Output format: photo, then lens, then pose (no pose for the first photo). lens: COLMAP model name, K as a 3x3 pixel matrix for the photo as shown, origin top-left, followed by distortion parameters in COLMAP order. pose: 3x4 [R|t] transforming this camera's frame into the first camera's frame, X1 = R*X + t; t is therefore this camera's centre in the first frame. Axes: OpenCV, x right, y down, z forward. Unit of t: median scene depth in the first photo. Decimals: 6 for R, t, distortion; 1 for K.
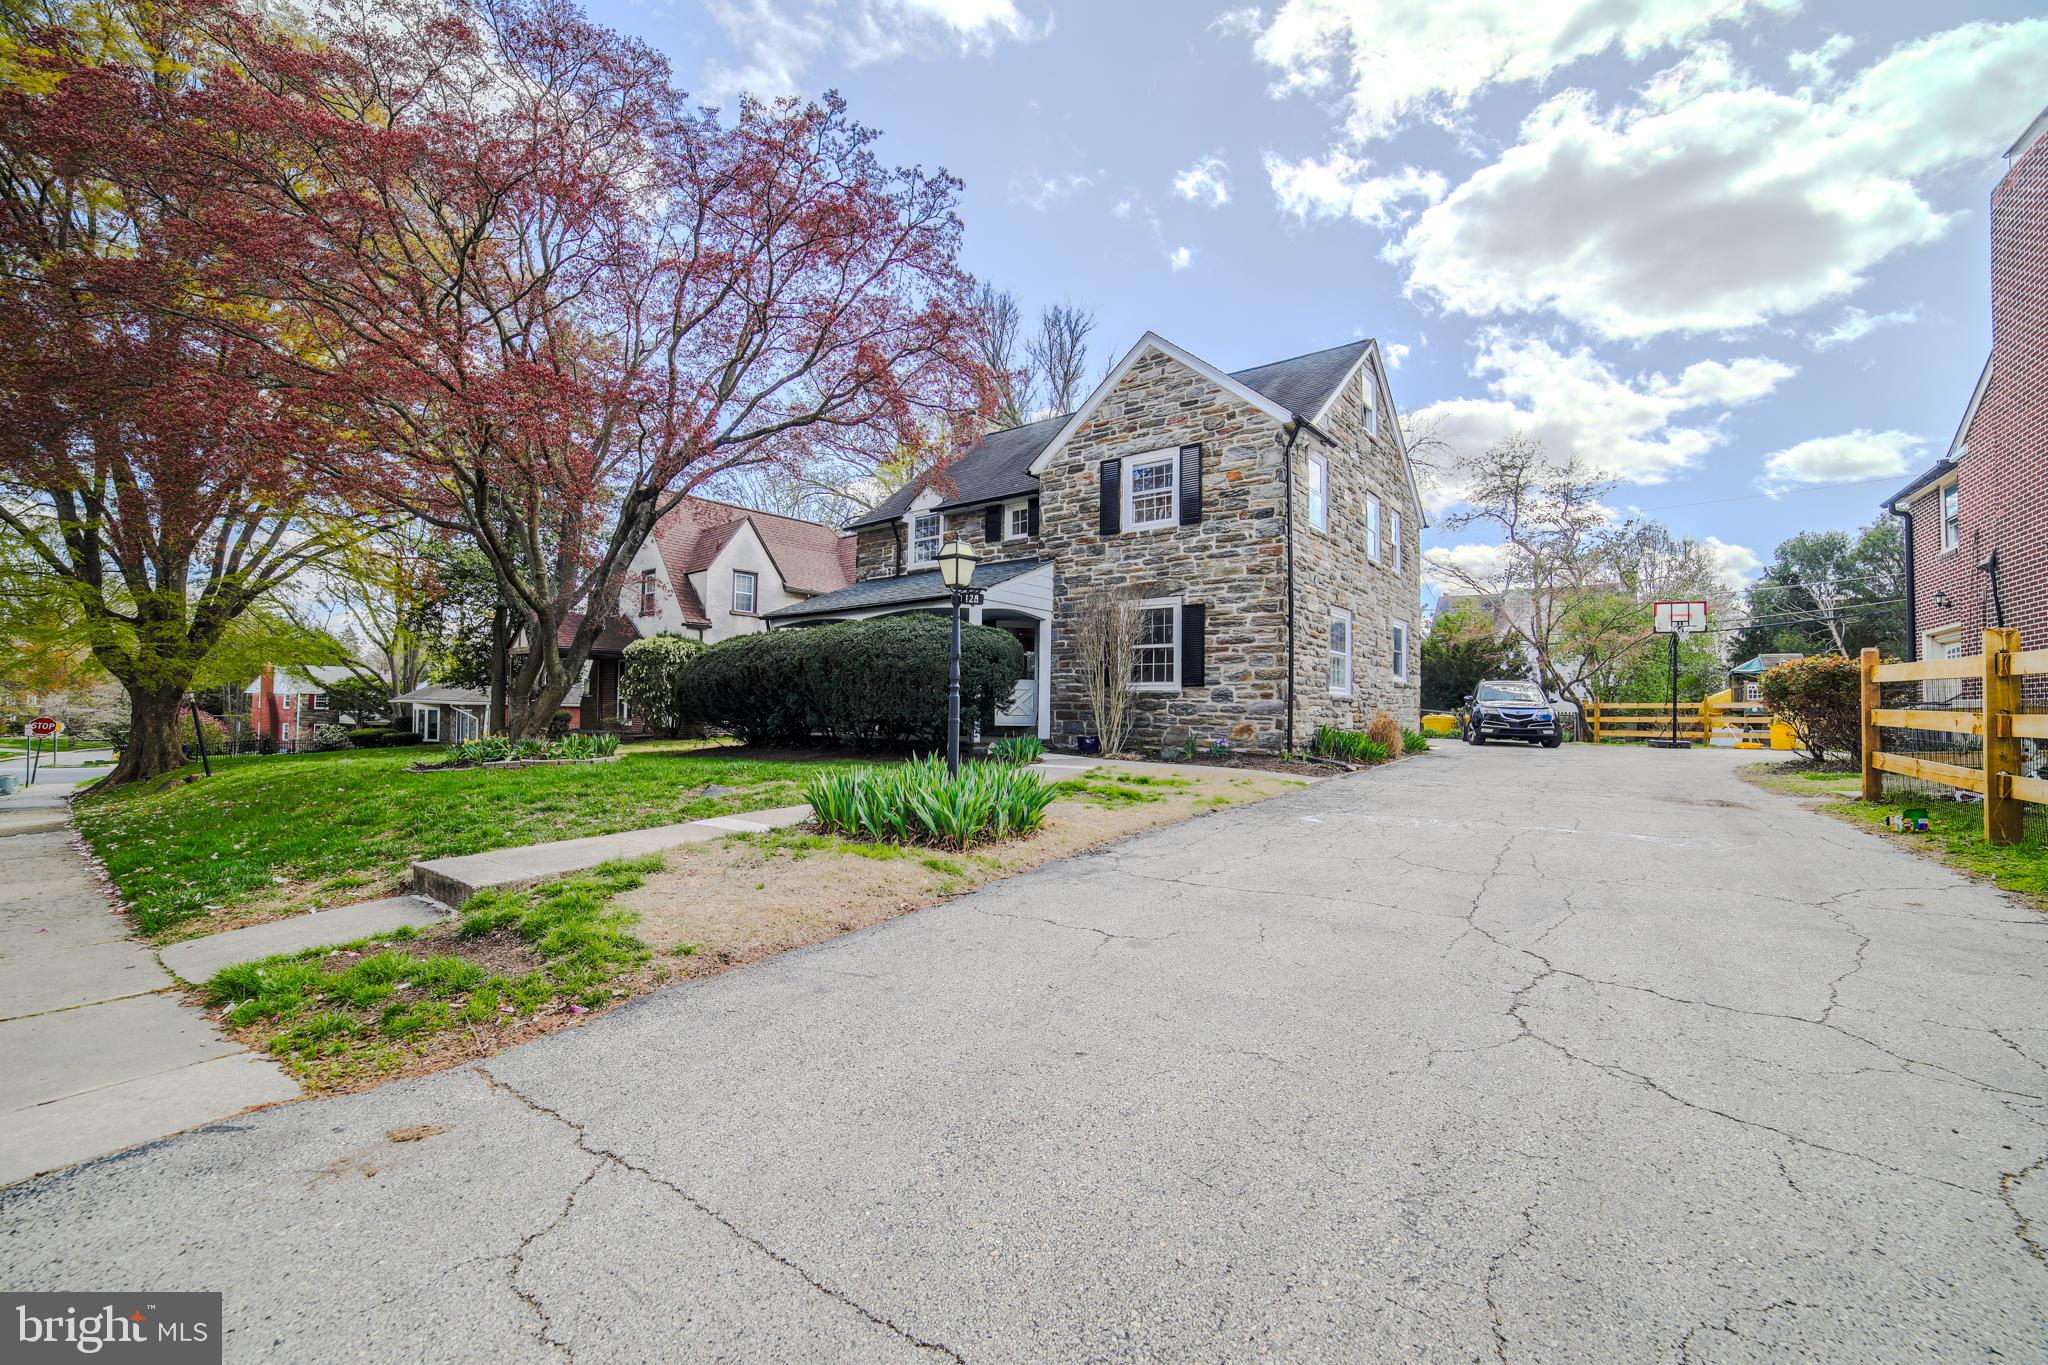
lens RADIAL K [[839.0, 0, 1022.7], [0, 839.0, 690.1], [0, 0, 1]] dist [-0.110409, 0.040785]
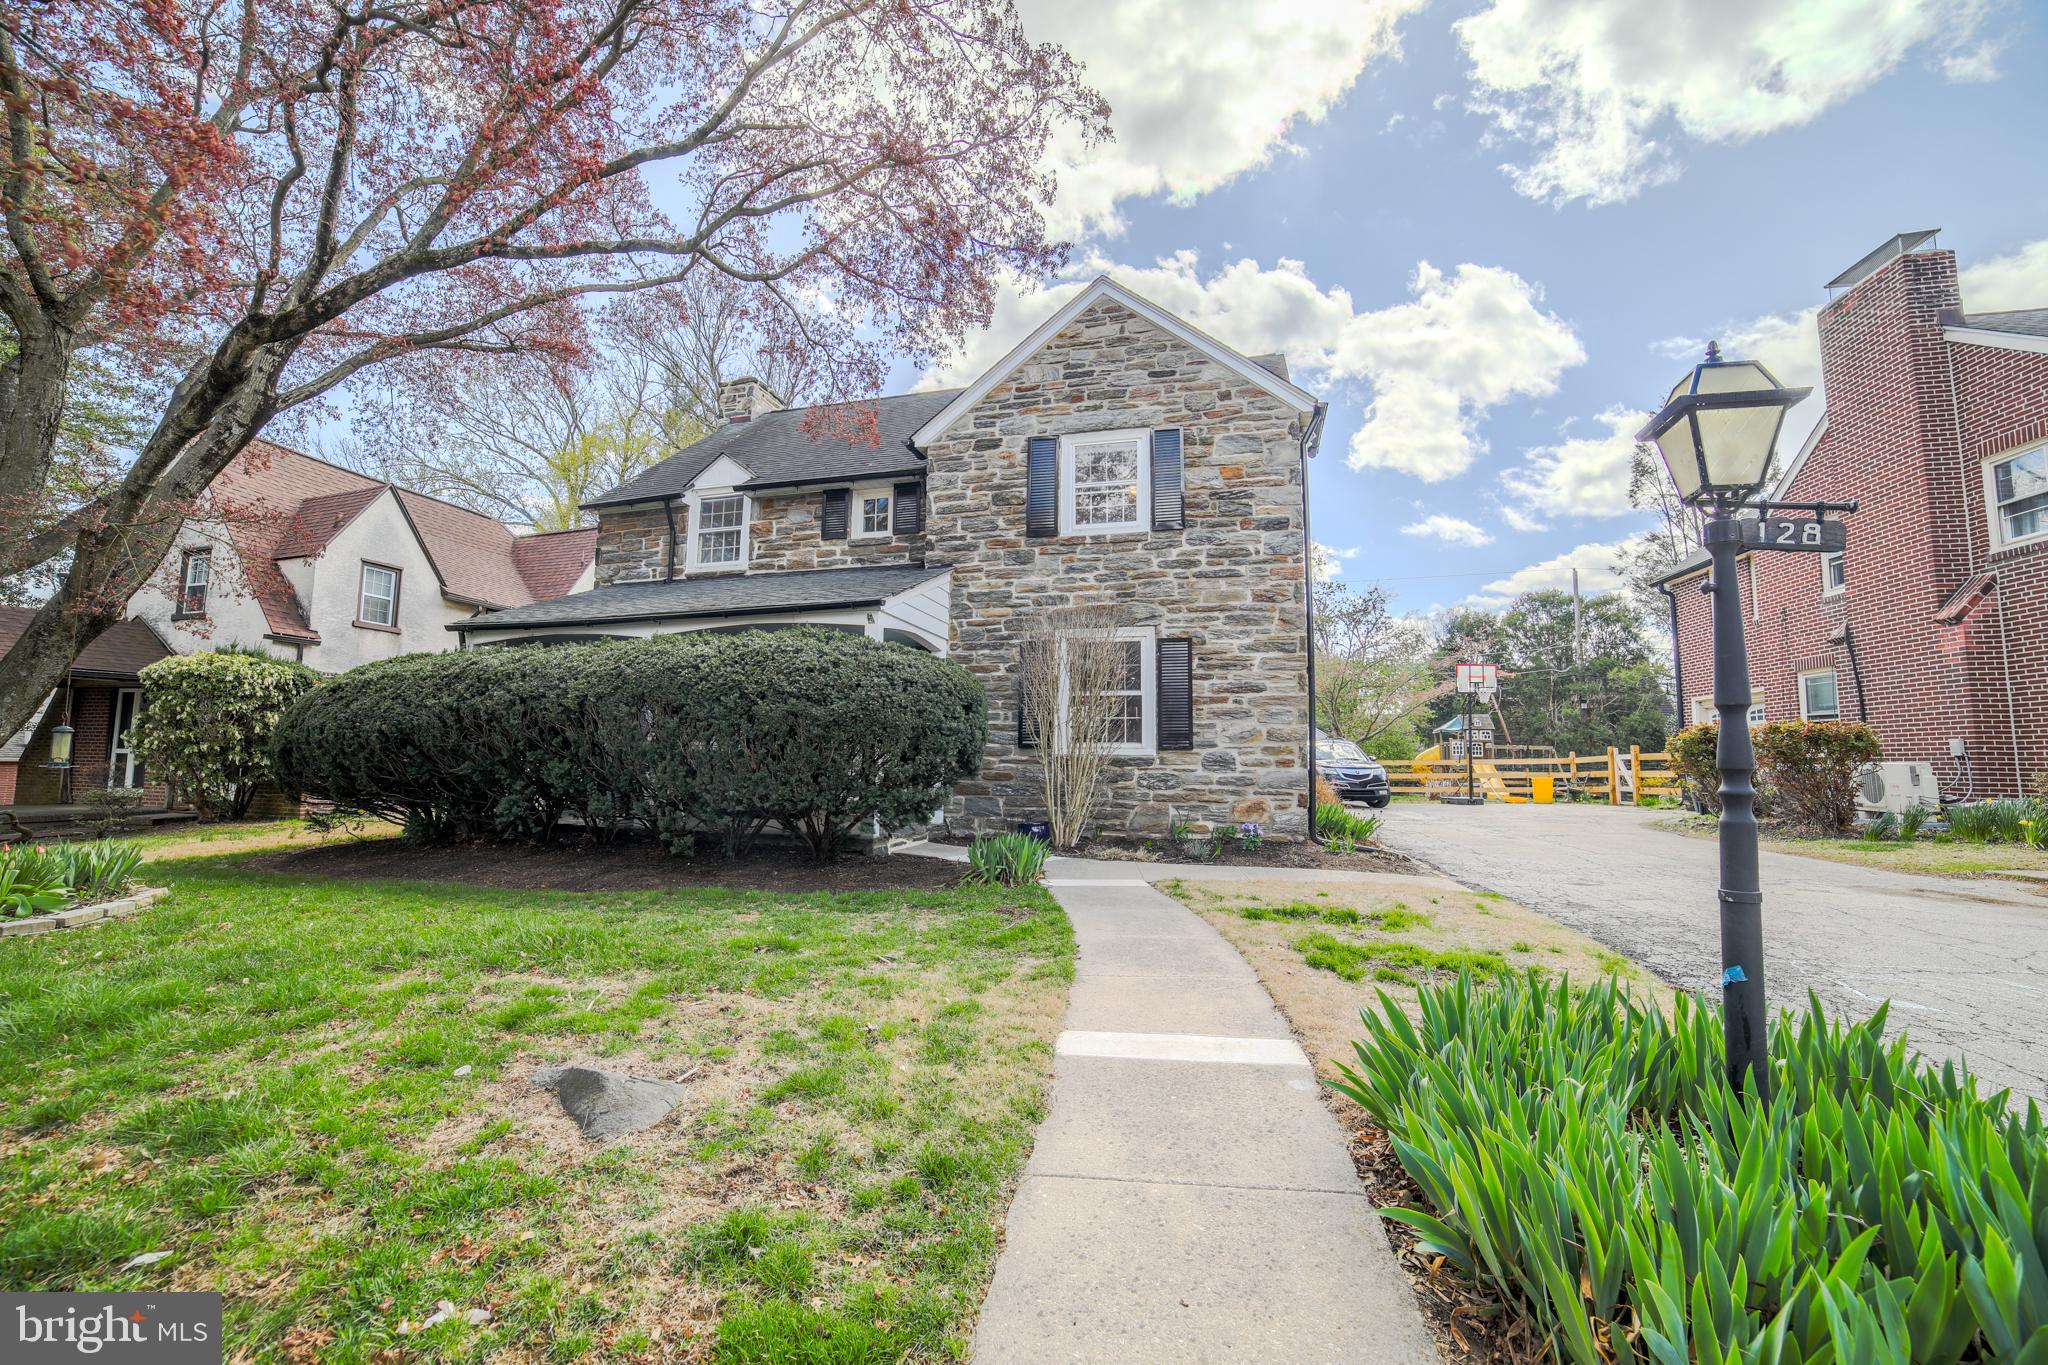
lens RADIAL K [[839.0, 0, 1022.7], [0, 839.0, 690.1], [0, 0, 1]] dist [-0.110409, 0.040785]
pose [[0.914303, 0.031211, 0.403826, -0.195310], [-0.007135, 0.998113, -0.060989, -0.009851], [-0.404968, 0.052881, 0.912801, 0.346898]]
